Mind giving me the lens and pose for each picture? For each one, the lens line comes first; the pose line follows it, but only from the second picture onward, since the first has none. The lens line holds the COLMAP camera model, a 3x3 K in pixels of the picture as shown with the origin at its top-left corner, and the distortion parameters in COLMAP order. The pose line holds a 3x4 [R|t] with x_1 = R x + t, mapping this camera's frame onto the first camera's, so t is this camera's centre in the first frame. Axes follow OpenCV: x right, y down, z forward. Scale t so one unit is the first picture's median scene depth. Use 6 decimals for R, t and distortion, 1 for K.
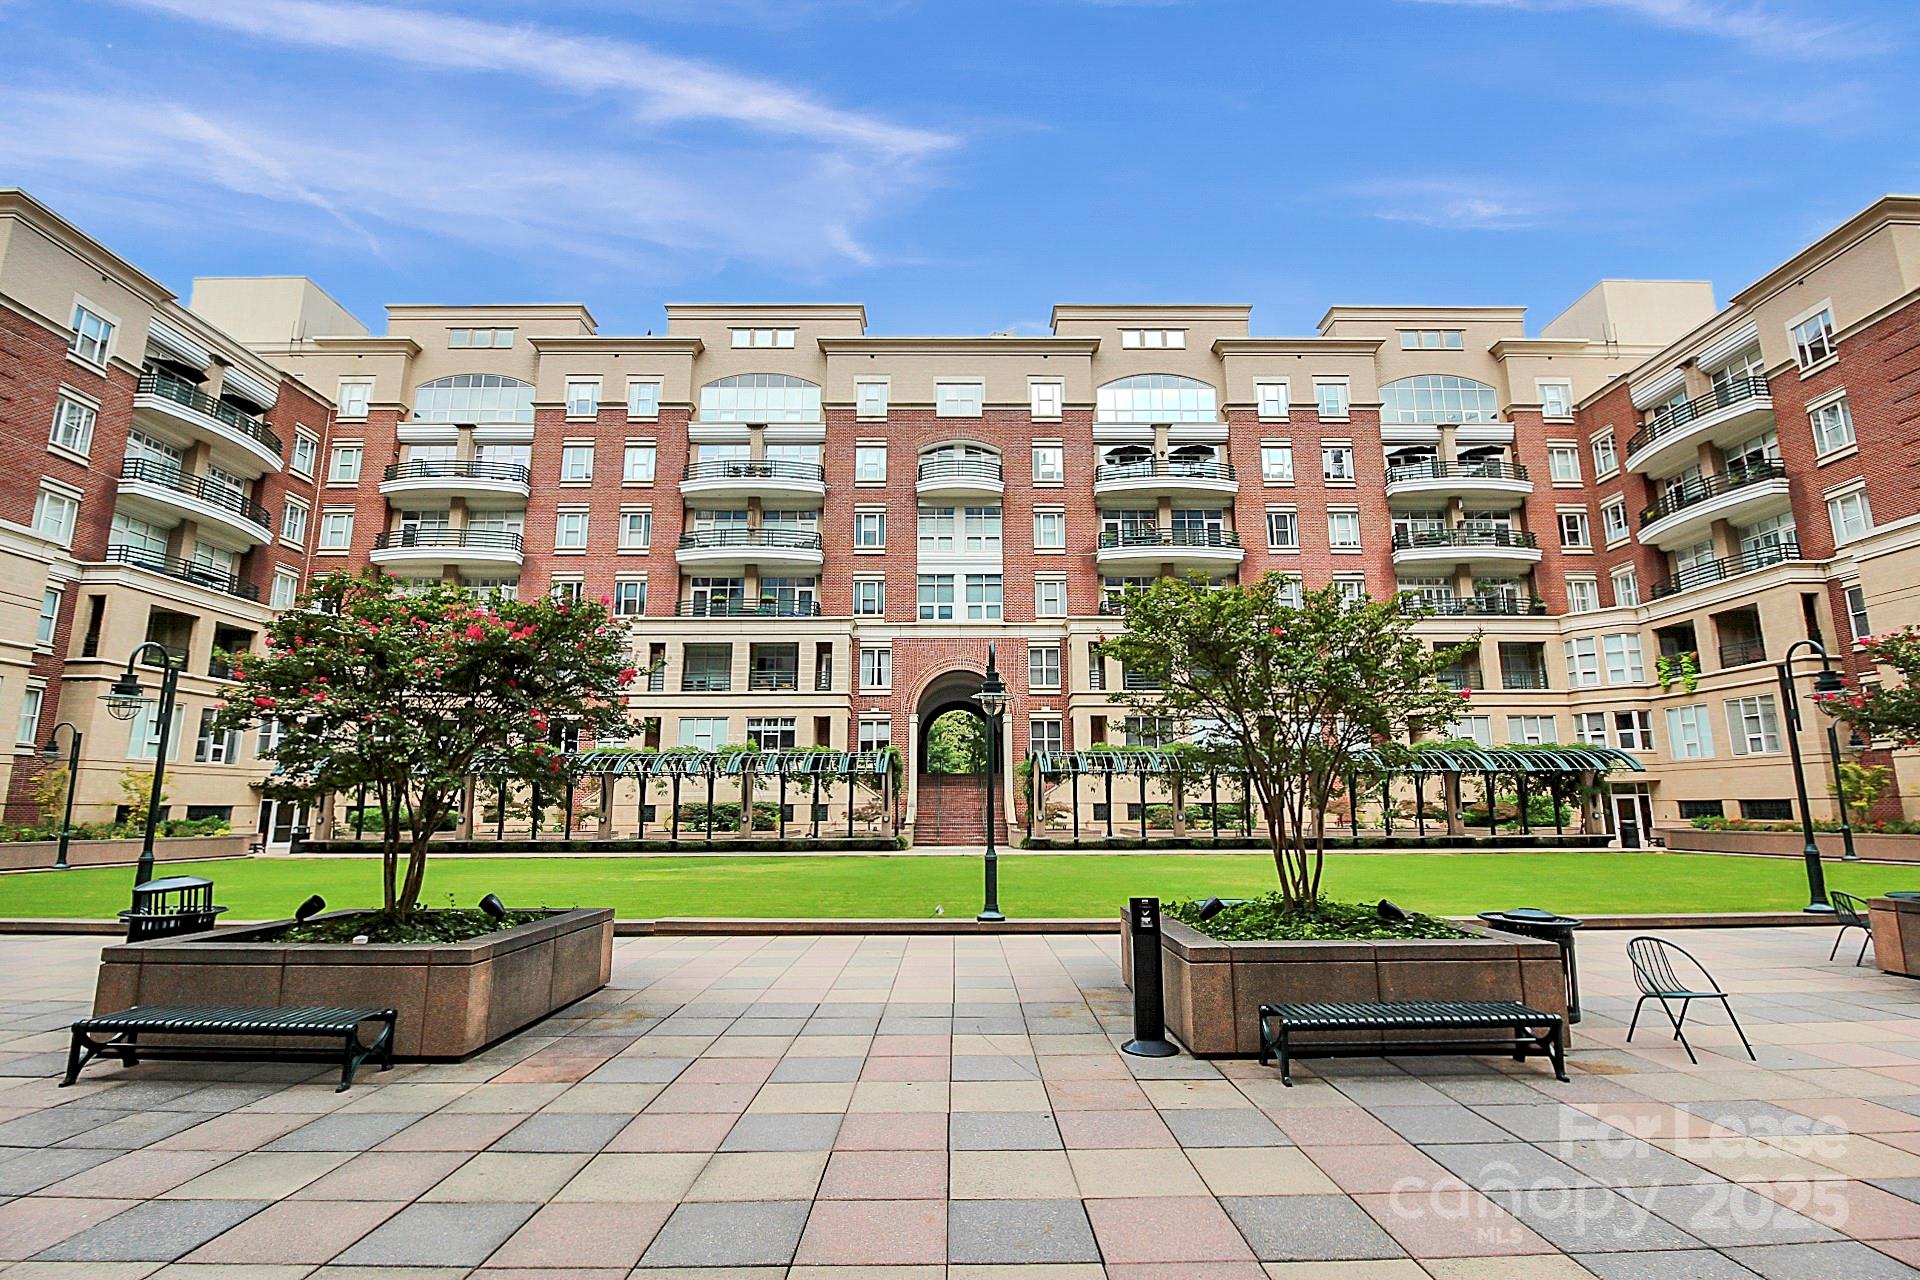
lens RADIAL K [[930.6, 0, 970.0], [0, 930.6, 632.0], [0, 0, 1]] dist [-0.003992, -0.004153]
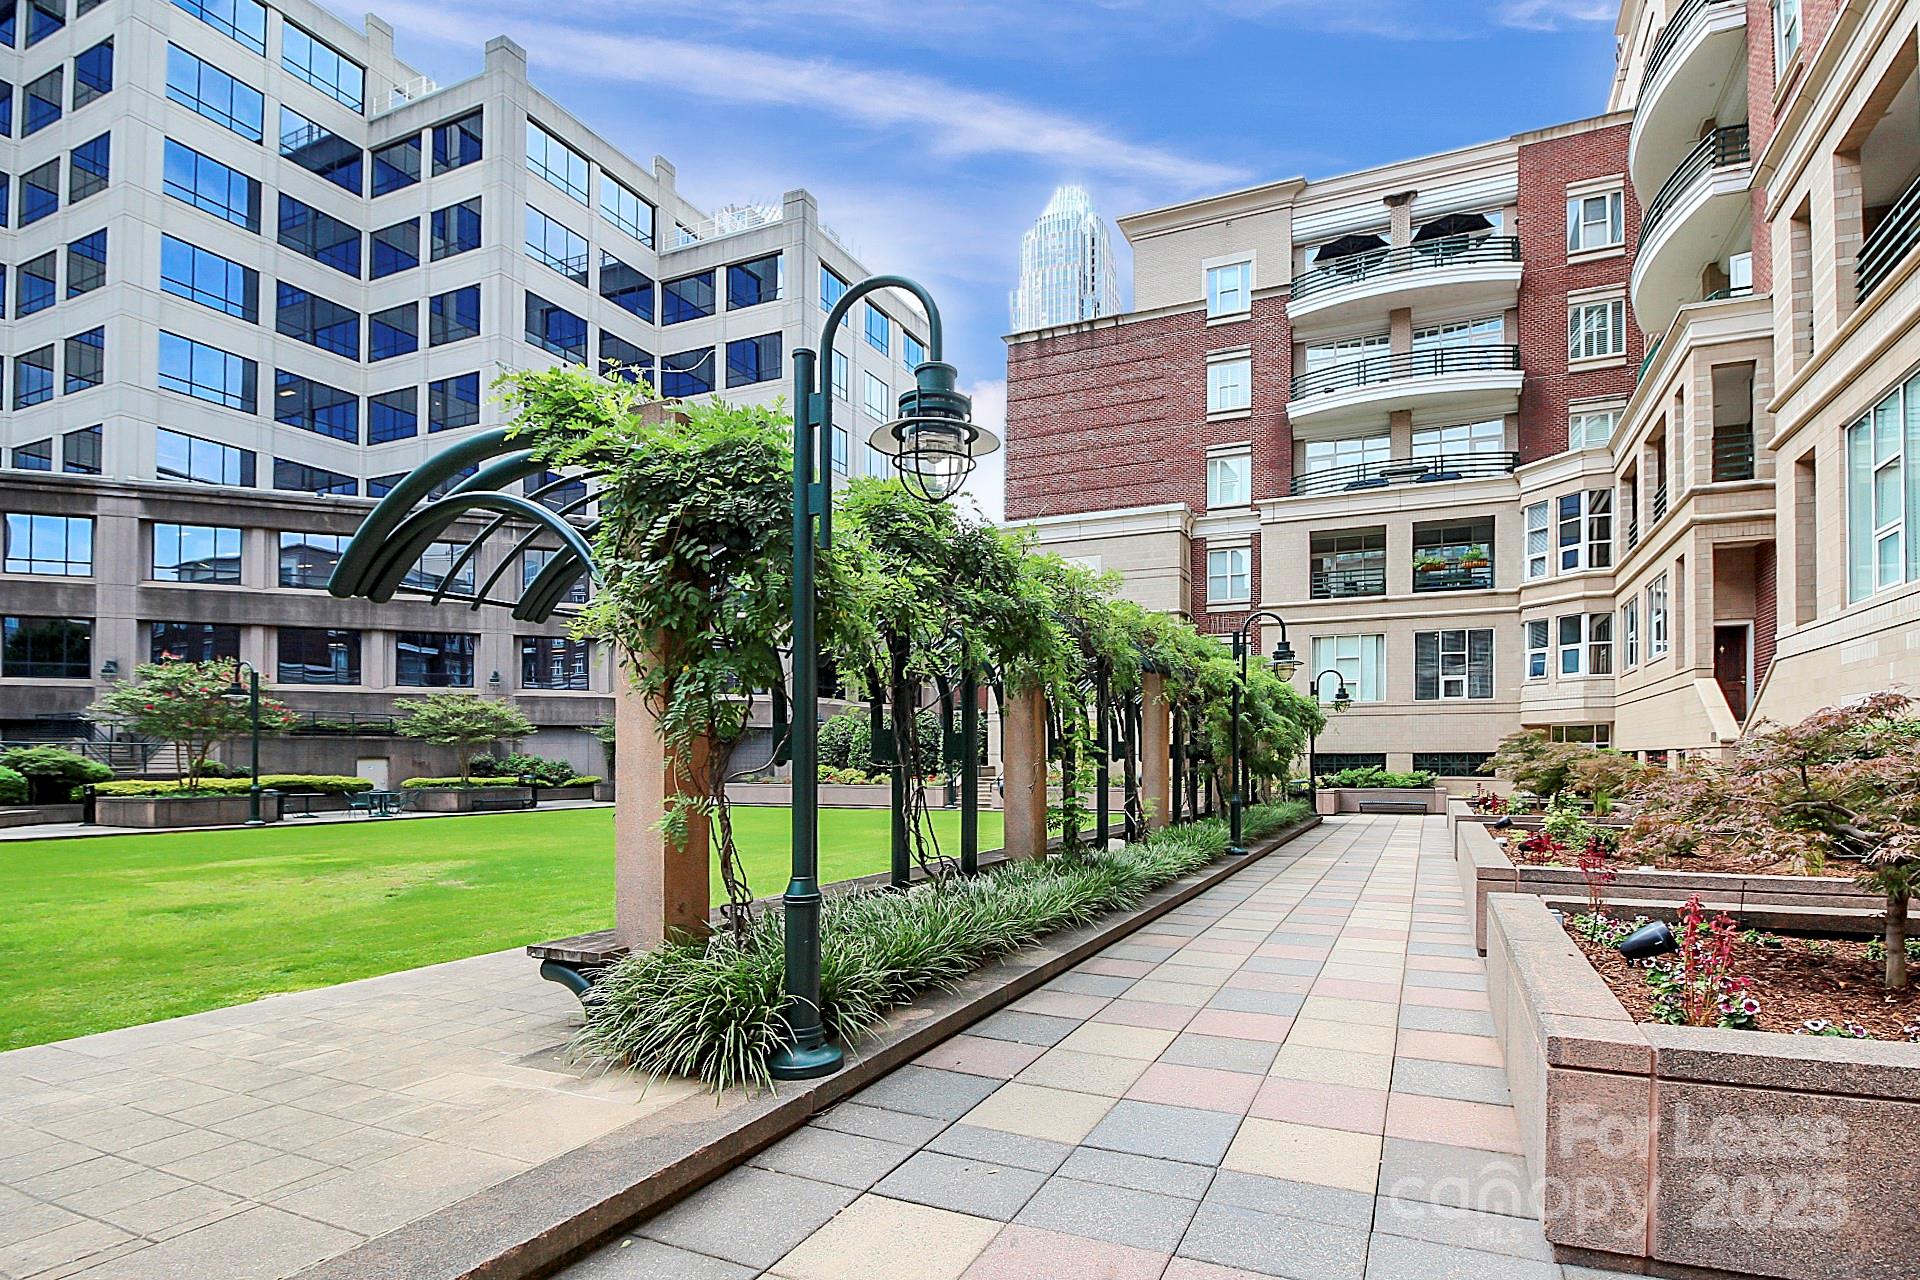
lens RADIAL K [[930.6, 0, 1035.3], [0, 930.6, 754.5], [0, 0, 1]] dist [-0.003992, -0.004153]
pose [[-0.368368, 0.001033, -0.929679, 0.040739], [0.192450, 0.978424, -0.075167, 0.185262], [0.909543, -0.206606, -0.360619, 0.979074]]
